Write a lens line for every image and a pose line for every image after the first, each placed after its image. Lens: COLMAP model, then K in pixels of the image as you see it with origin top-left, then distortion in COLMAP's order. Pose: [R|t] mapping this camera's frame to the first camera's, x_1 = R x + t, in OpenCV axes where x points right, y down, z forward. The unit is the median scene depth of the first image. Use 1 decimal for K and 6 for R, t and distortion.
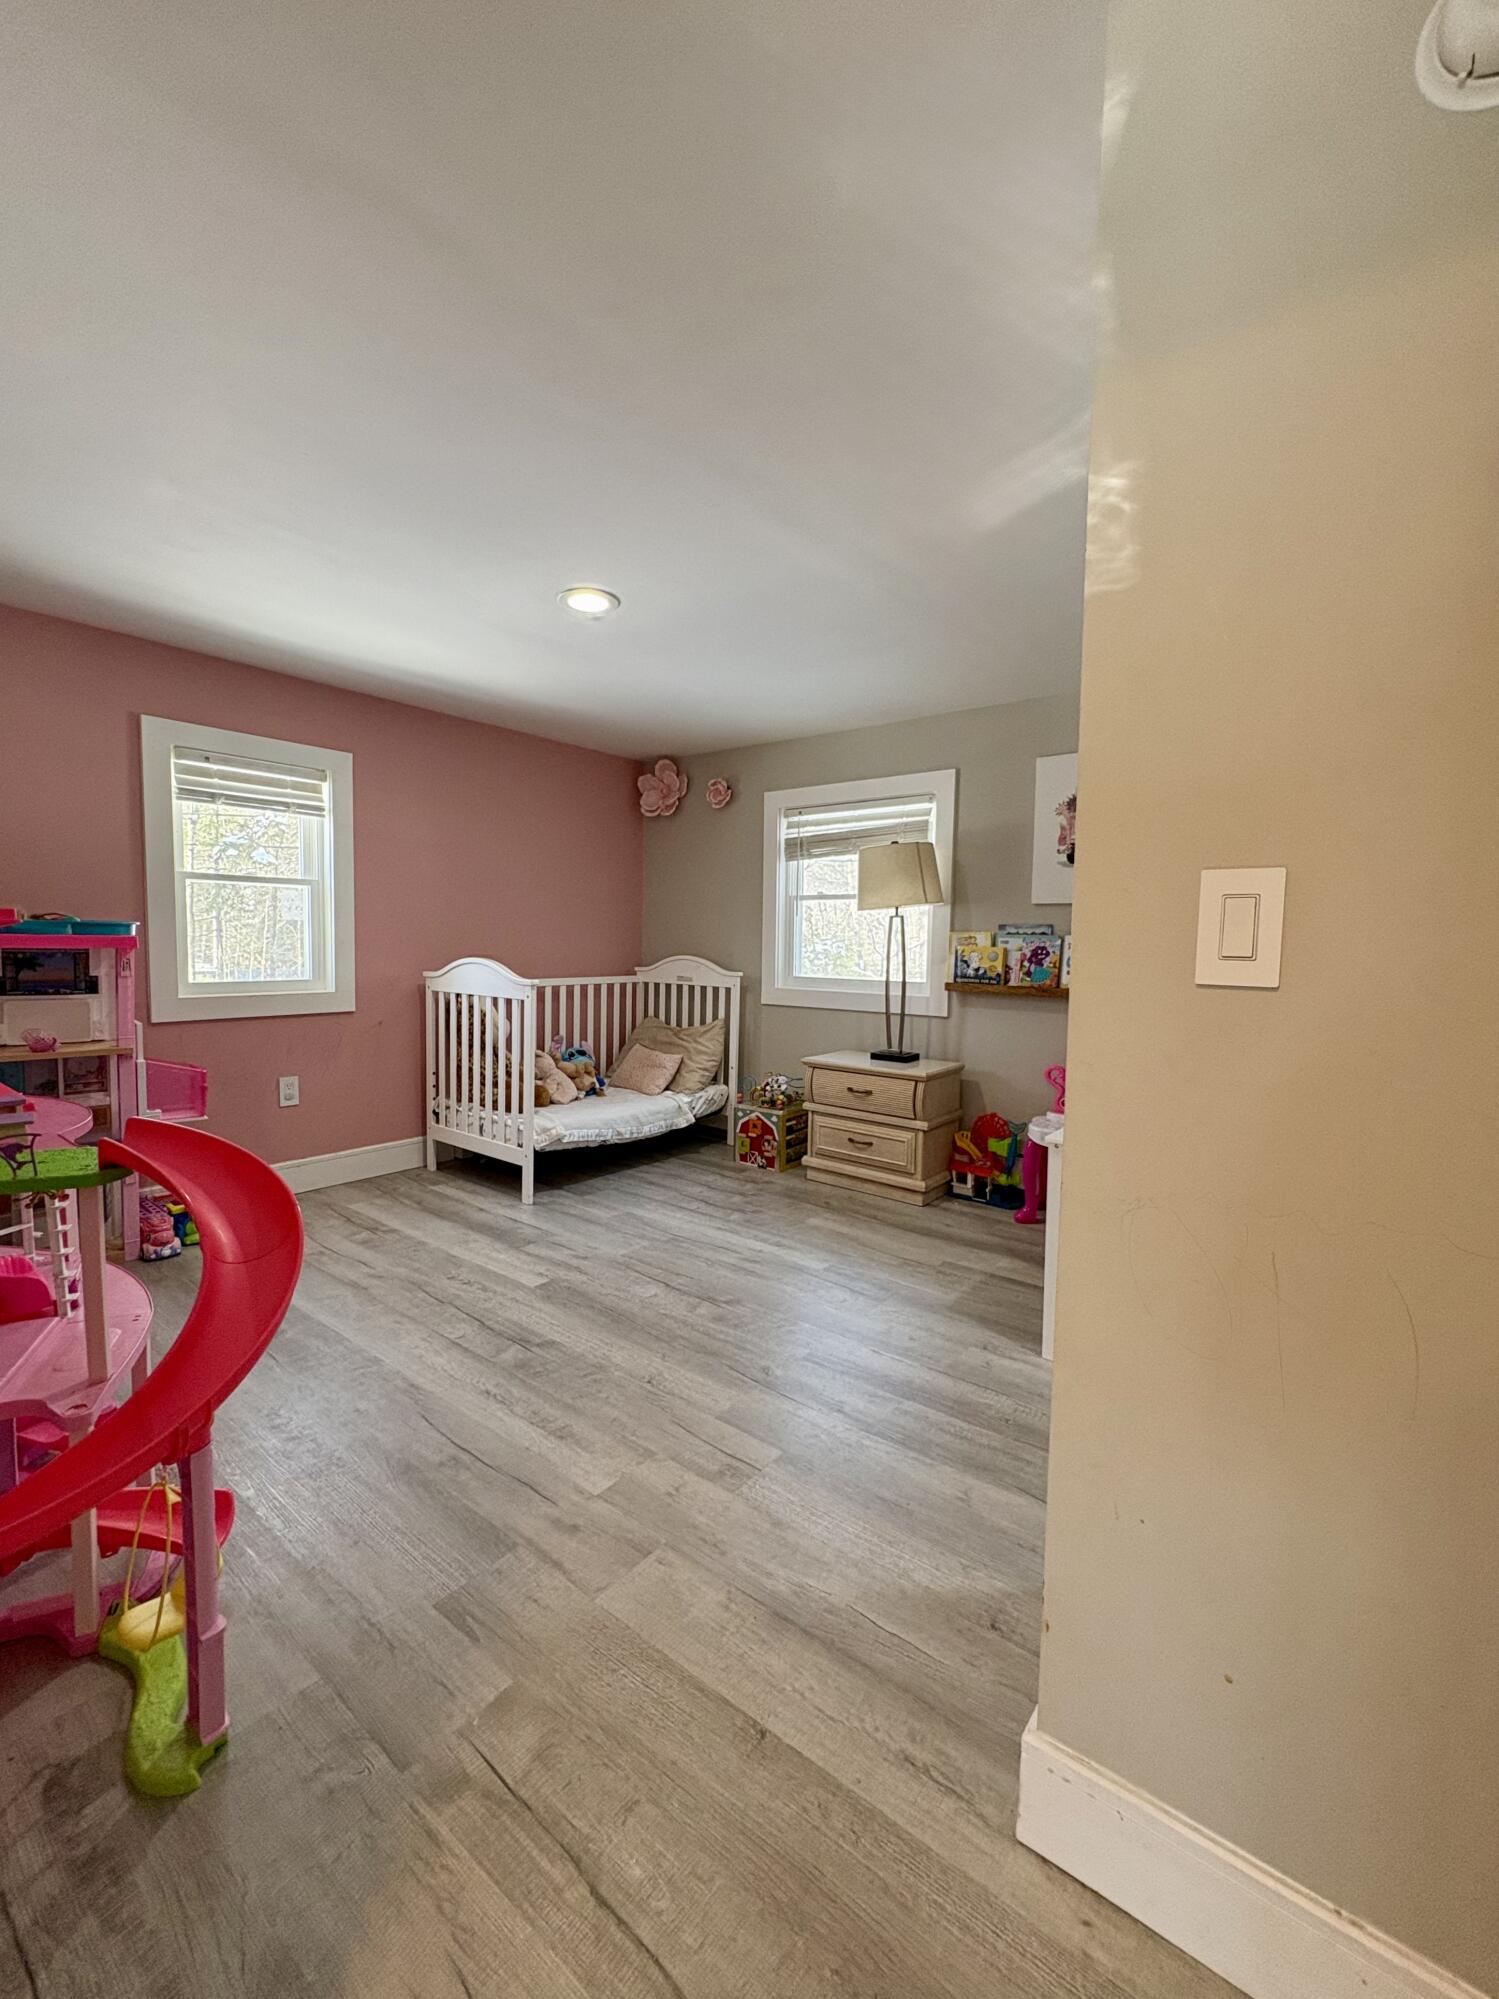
lens RADIAL K [[835.3, 0, 748.3], [0, 835.3, 997.4], [0, 0, 1]] dist [-0.000438, -0.000303]
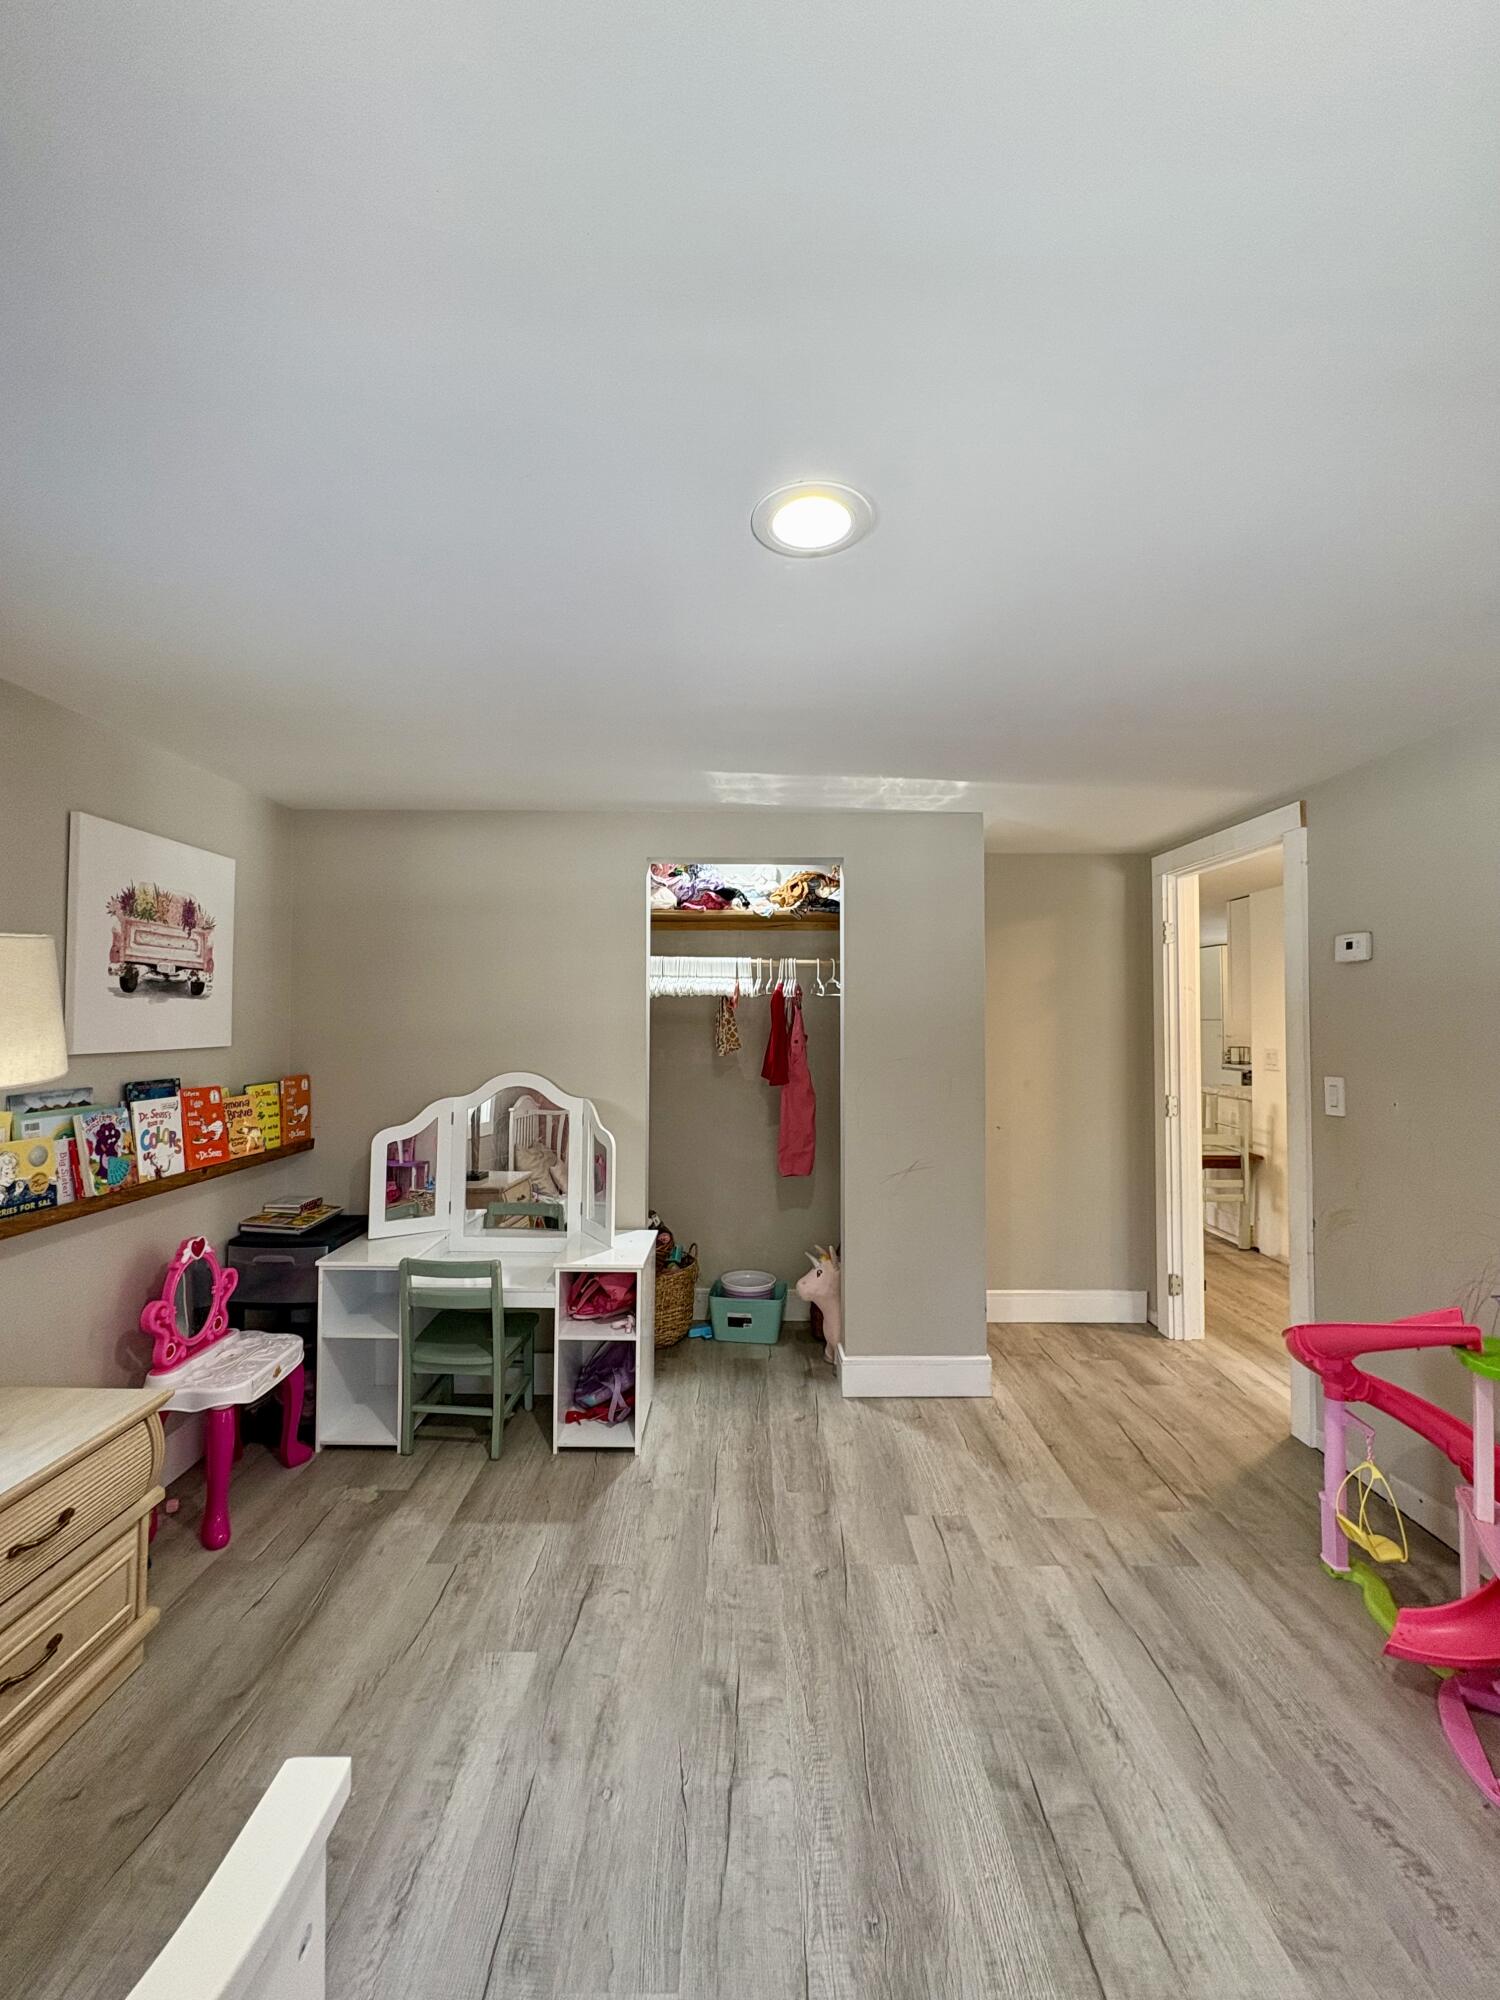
lens RADIAL K [[796.8, 0, 749.5], [0, 796.8, 999.6], [0, 0, 1]] dist [-0.001006, 0.000127]
pose [[-0.623041, 0.003501, 0.782181, -0.404013], [0.041235, 0.998747, 0.028374, -0.151251], [-0.781101, 0.049931, -0.622405, 1.002945]]
